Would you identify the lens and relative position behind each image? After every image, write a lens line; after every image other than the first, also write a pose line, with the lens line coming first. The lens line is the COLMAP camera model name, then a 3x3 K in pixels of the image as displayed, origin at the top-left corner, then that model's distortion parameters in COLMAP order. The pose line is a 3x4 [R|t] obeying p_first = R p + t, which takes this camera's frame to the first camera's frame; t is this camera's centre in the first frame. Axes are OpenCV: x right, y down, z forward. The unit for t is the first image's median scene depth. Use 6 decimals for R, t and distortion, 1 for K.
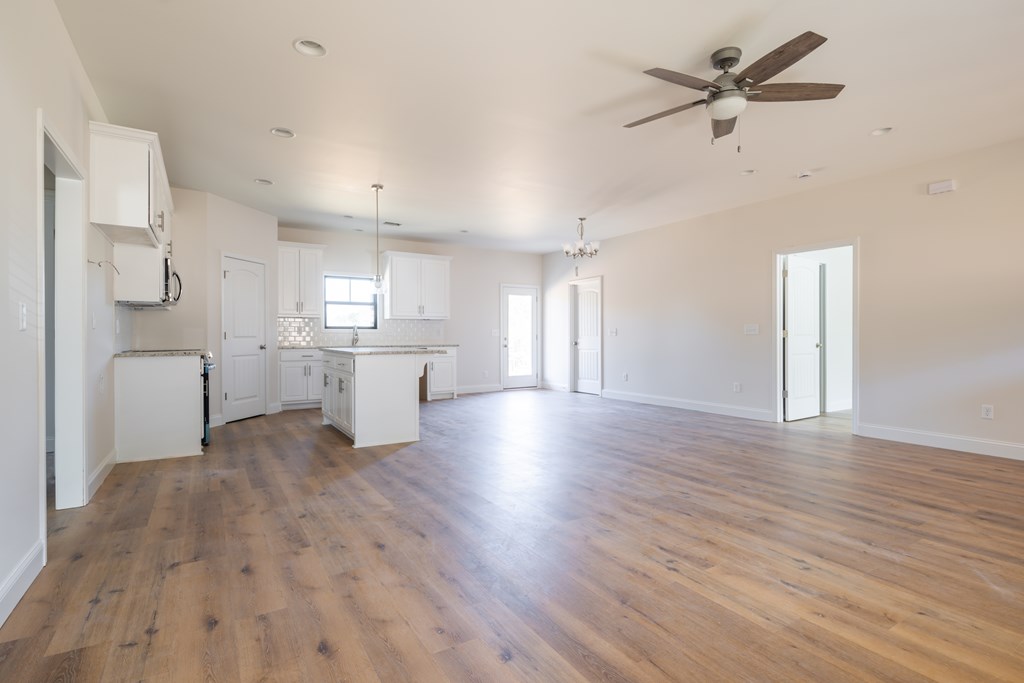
lens RADIAL K [[491.8, 0, 512.0], [0, 491.8, 341.5], [0, 0, 1]] dist [0.001846, -0.000939]
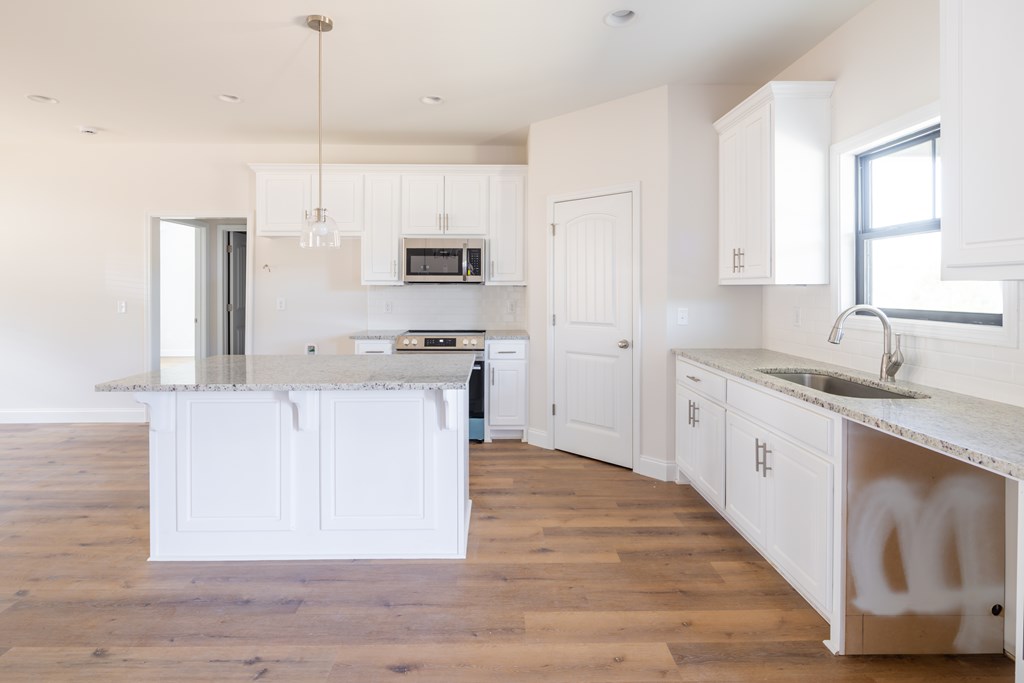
lens RADIAL K [[500.7, 0, 506.2], [0, 500.7, 290.1], [0, 0, 1]] dist [-0.000609, -0.000515]
pose [[-0.515650, 0.004174, -0.856789, 0.038876], [-0.008535, 0.999913, 0.010008, -0.055289], [0.856757, 0.012473, -0.515570, 1.221974]]
